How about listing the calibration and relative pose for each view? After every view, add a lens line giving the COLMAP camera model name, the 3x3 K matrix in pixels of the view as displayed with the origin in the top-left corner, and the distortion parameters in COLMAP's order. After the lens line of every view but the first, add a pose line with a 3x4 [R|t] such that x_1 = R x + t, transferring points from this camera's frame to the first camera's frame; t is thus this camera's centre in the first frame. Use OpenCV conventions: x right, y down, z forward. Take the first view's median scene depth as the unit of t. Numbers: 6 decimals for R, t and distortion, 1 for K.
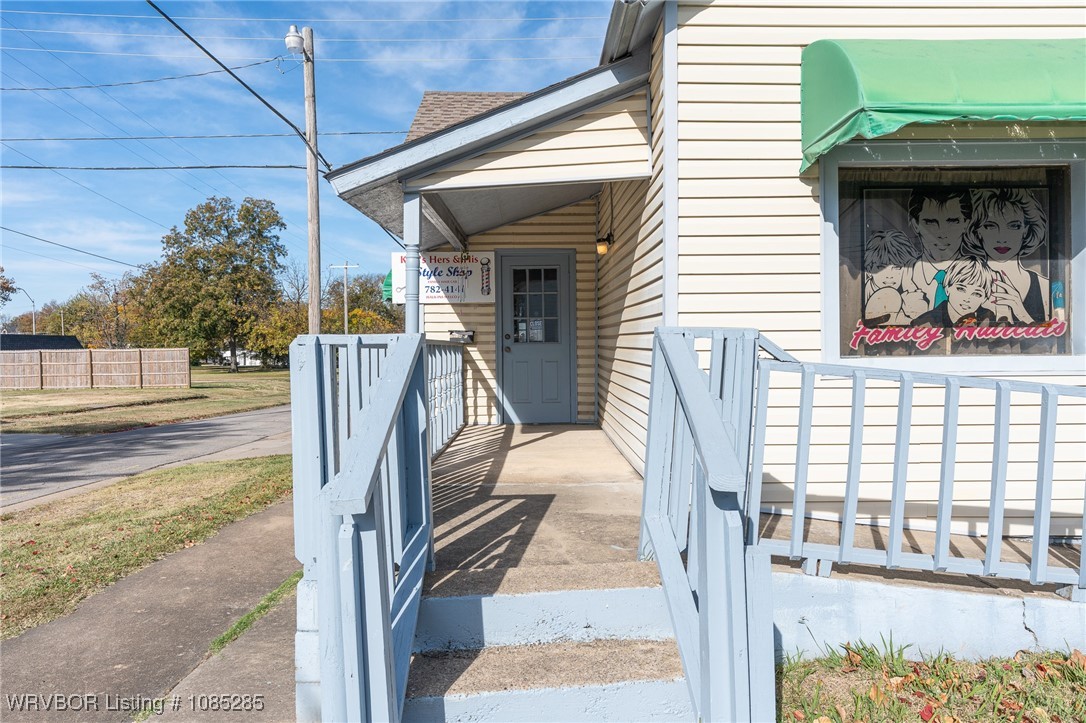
lens RADIAL K [[748.1, 0, 541.1], [0, 748.1, 358.1], [0, 0, 1]] dist [0.031357, 0.000342]
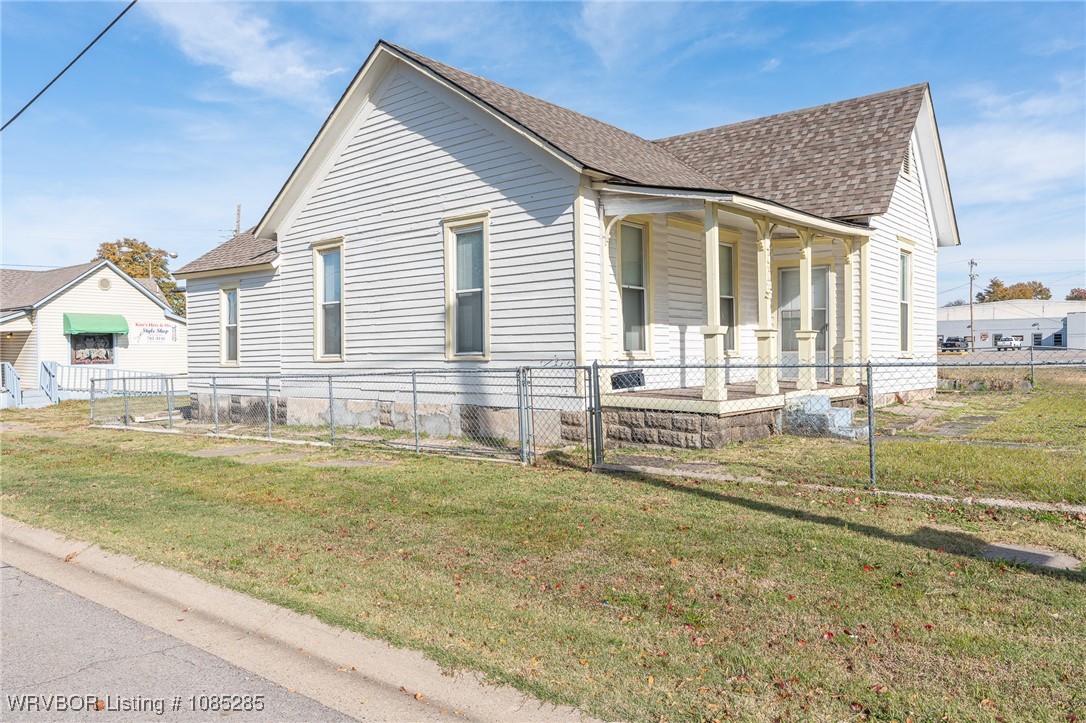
lens RADIAL K [[798.0, 0, 544.3], [0, 798.0, 358.8], [0, 0, 1]] dist [0.006681, 0.003674]
pose [[0.669703, 0.002033, 0.742626, -0.418043], [0.008400, 0.999912, -0.010312, 0.011318], [-0.742582, 0.013144, 0.669627, -1.400539]]
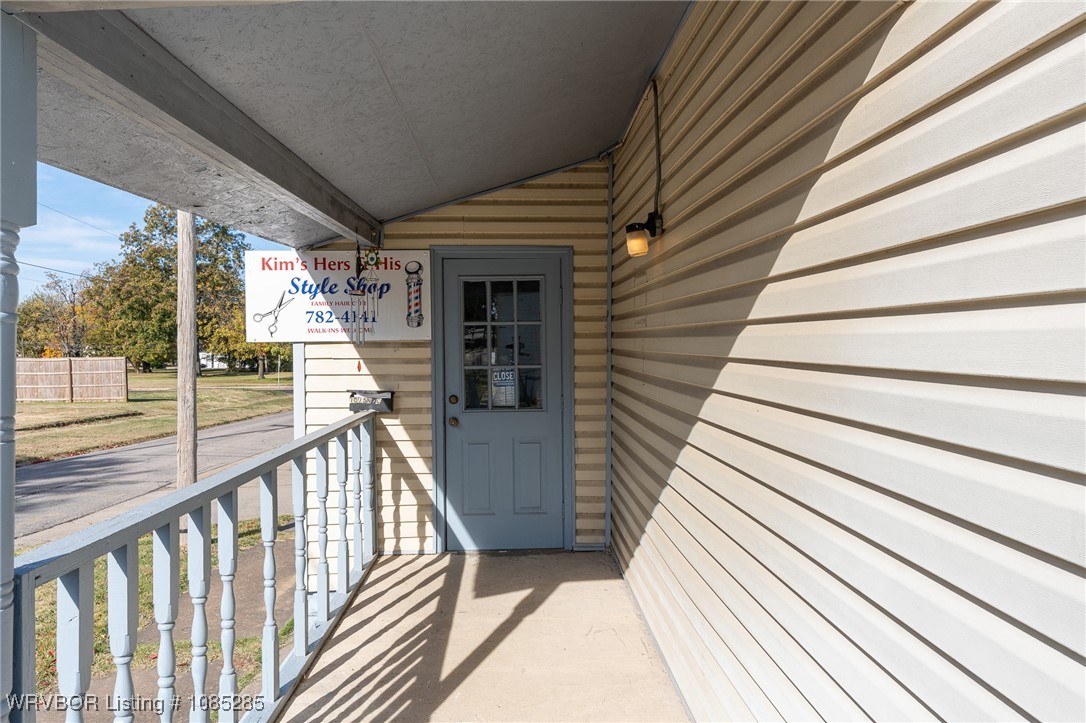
lens RADIAL K [[748.1, 0, 543.8], [0, 748.1, 361.3], [0, 0, 1]] dist [0.031357, 0.000342]
pose [[0.999465, 0.000245, 0.032691, 0.005448], [-0.000364, 0.999993, 0.003624, -0.060034], [-0.032690, -0.003634, 0.999459, 0.426592]]
